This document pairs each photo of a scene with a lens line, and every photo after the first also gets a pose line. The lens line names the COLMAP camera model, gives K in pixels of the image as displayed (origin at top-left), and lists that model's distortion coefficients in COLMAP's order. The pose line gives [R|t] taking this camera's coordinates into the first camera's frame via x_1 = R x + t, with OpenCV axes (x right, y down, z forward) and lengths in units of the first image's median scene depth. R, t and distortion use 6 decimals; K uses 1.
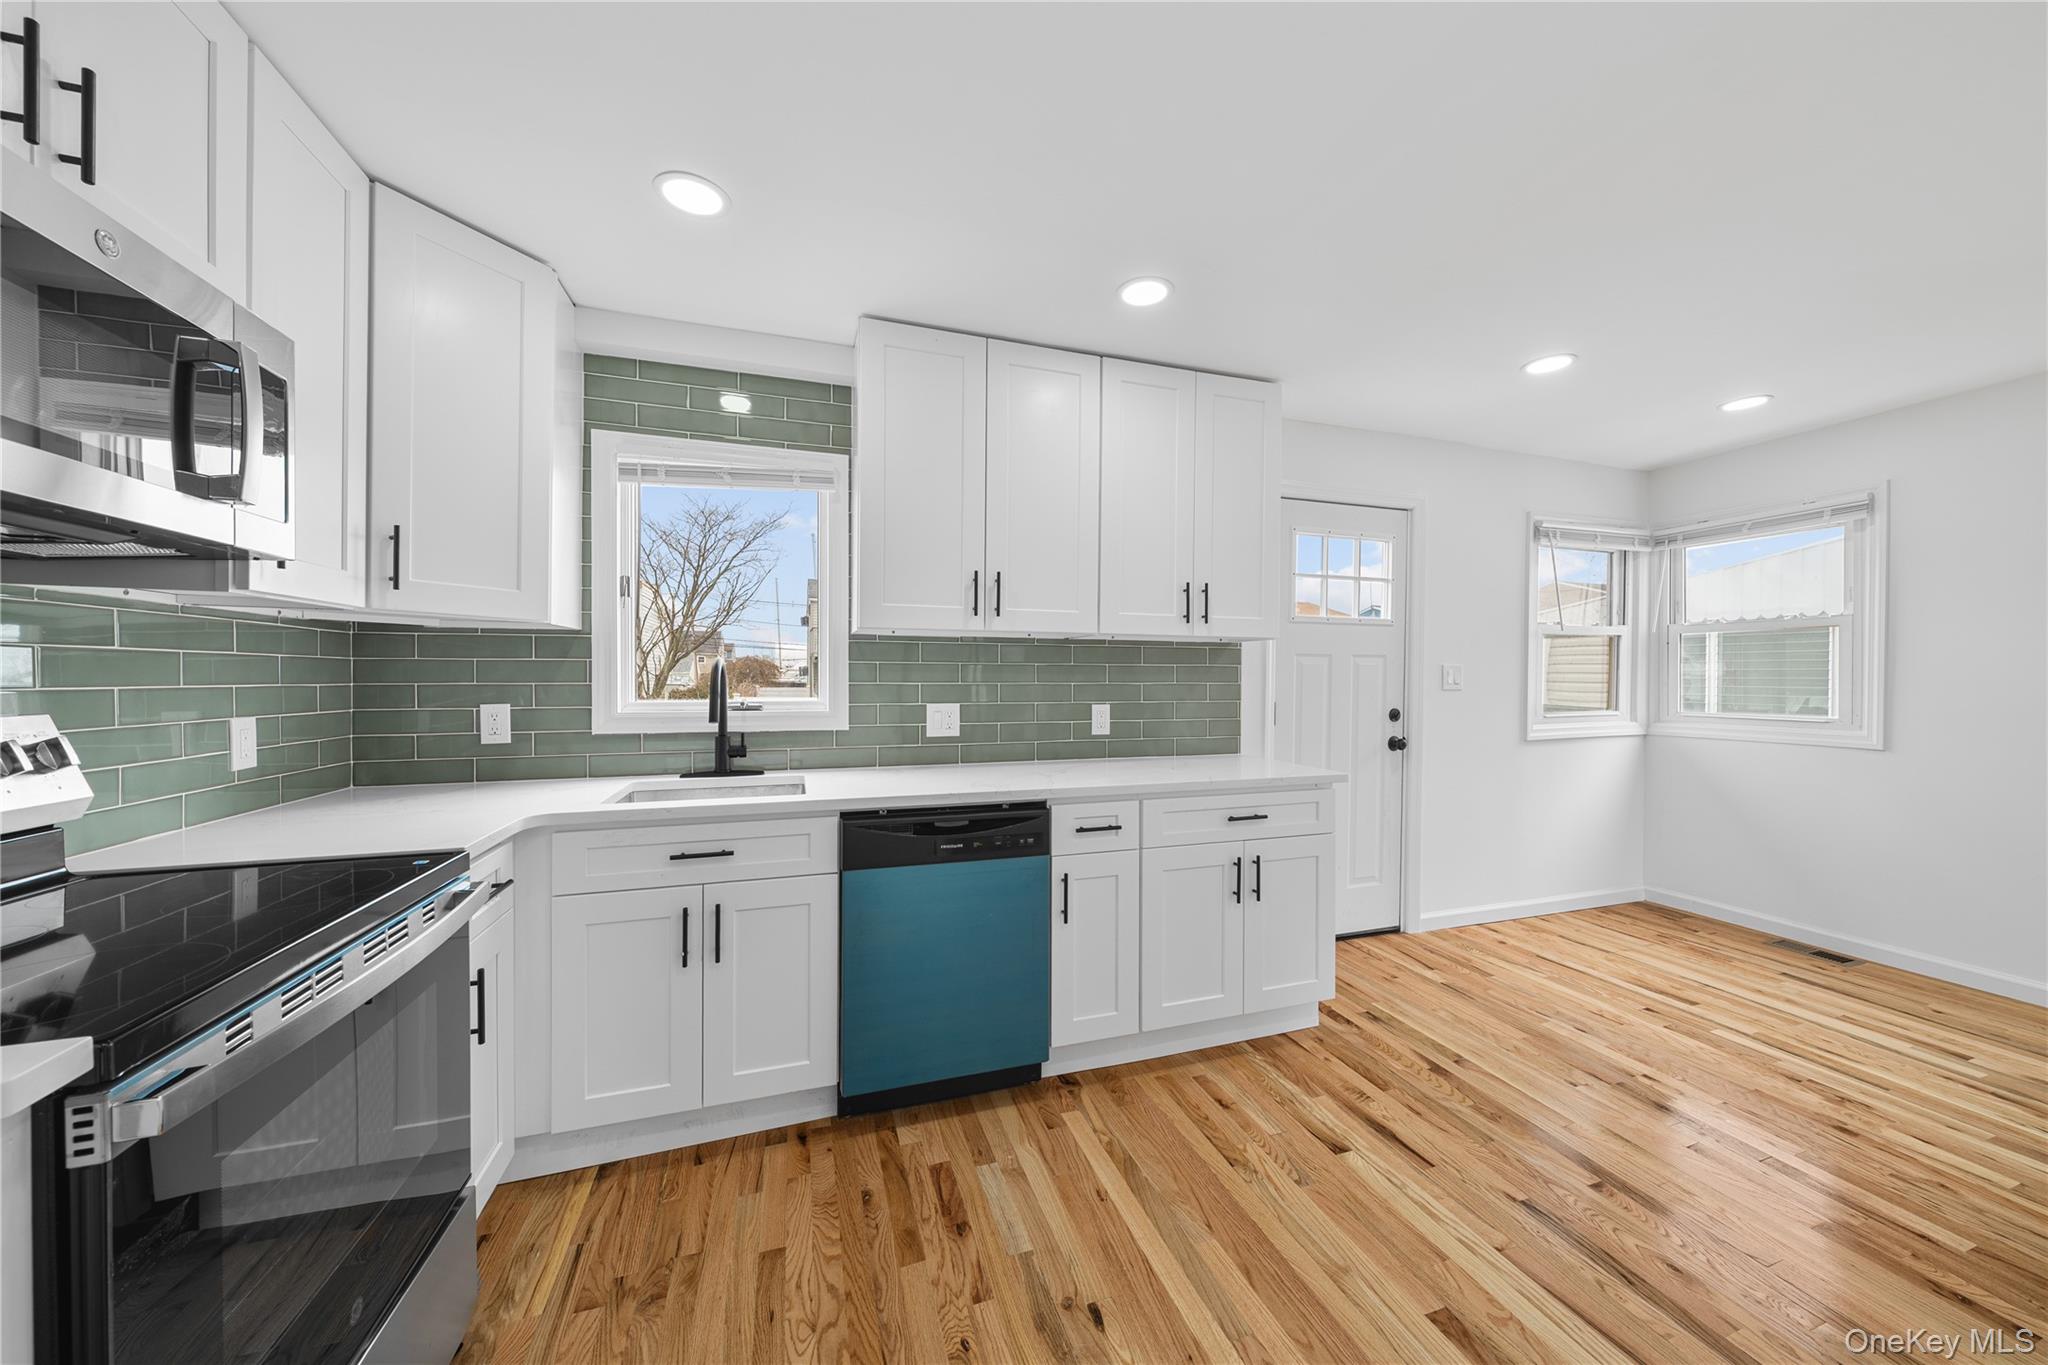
lens RADIAL K [[706.8, 0, 1033.8], [0, 706.8, 679.4], [0, 0, 1]] dist [-0.000183, 0.000189]
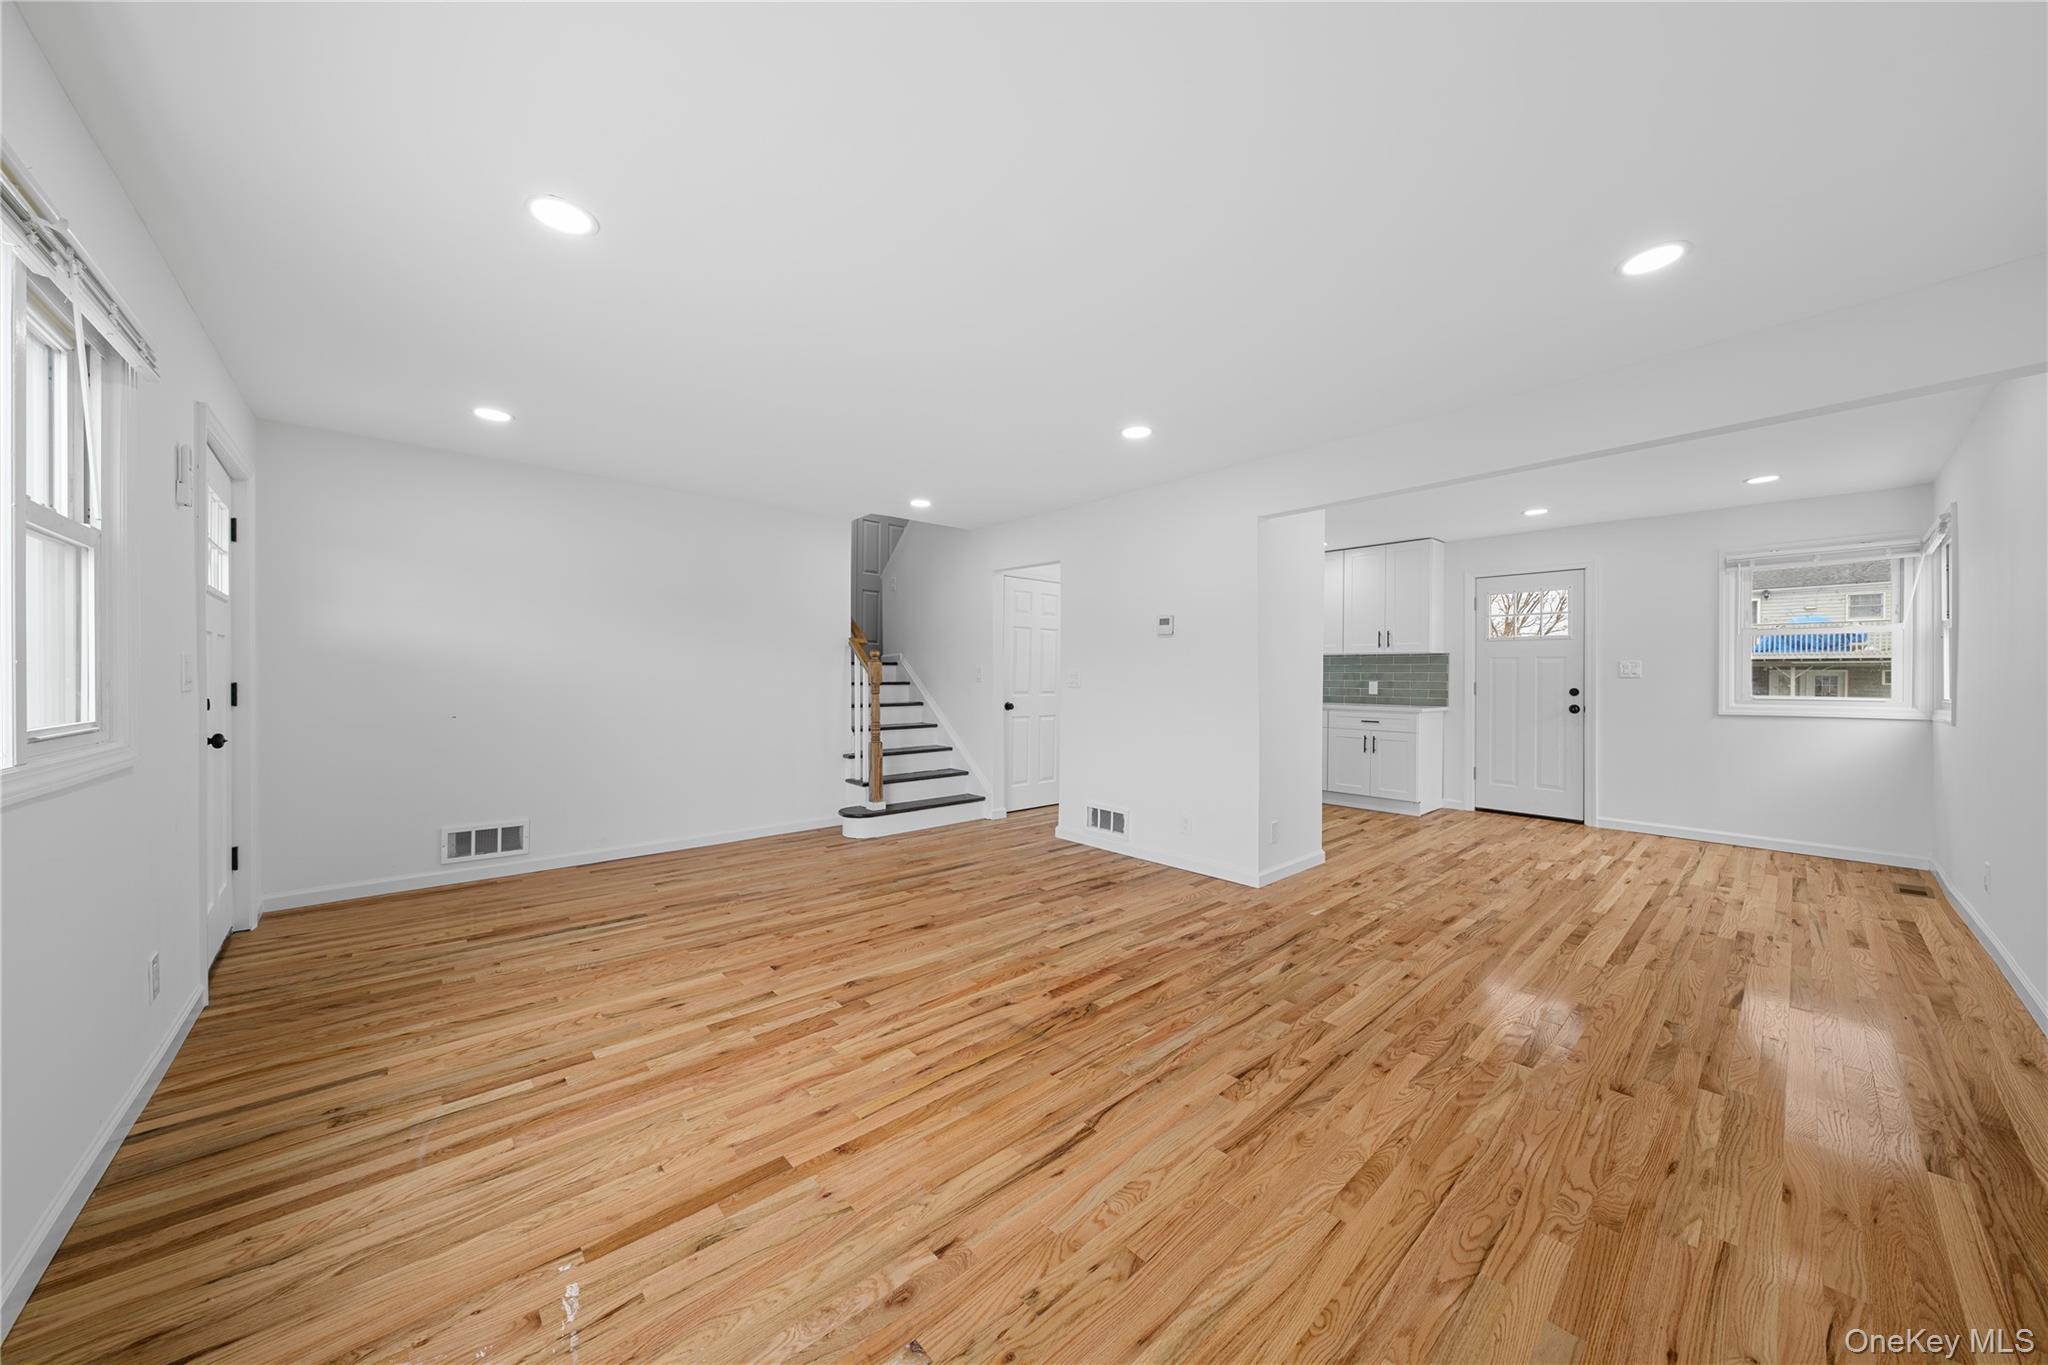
lens RADIAL K [[695.7, 0, 1029.4], [0, 695.7, 676.6], [0, 0, 1]] dist [-0.002110, -0.000140]
pose [[0.394118, 0.000414, -0.919060, 1.867955], [-0.013570, 0.999894, -0.005368, 0.049343], [0.918960, 0.014587, 0.394081, -1.032611]]
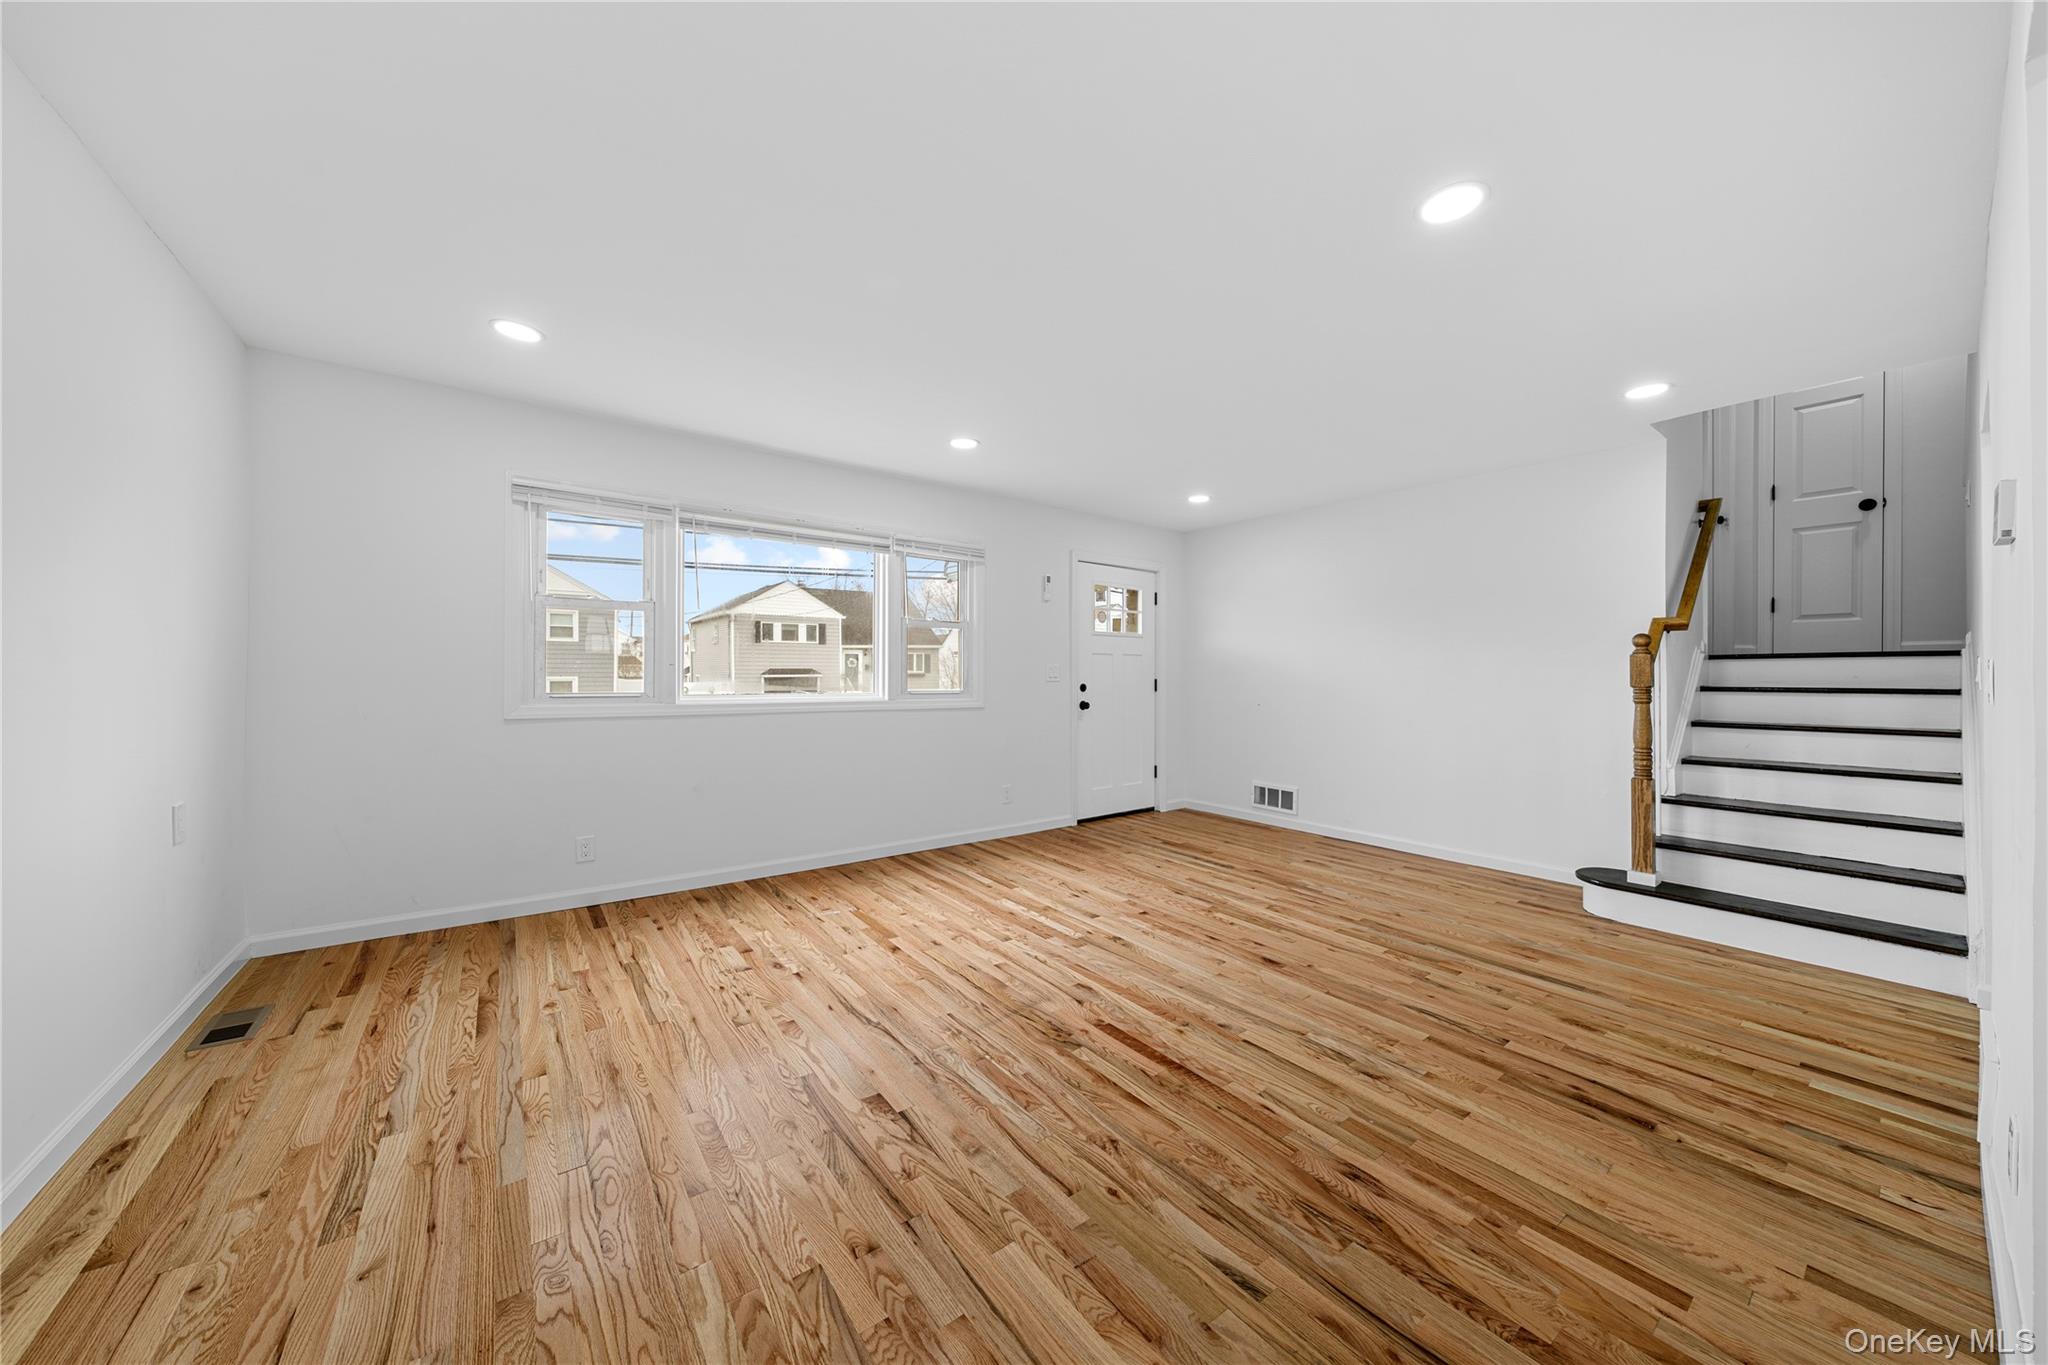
lens RADIAL K [[695.7, 0, 1029.4], [0, 695.7, 676.6], [0, 0, 1]] dist [-0.002110, -0.000140]
pose [[-0.948917, -0.005581, -0.315478, 1.366477], [-0.010134, 0.999867, 0.012793, 0.039561], [0.315364, 0.015336, -0.948847, 0.148750]]
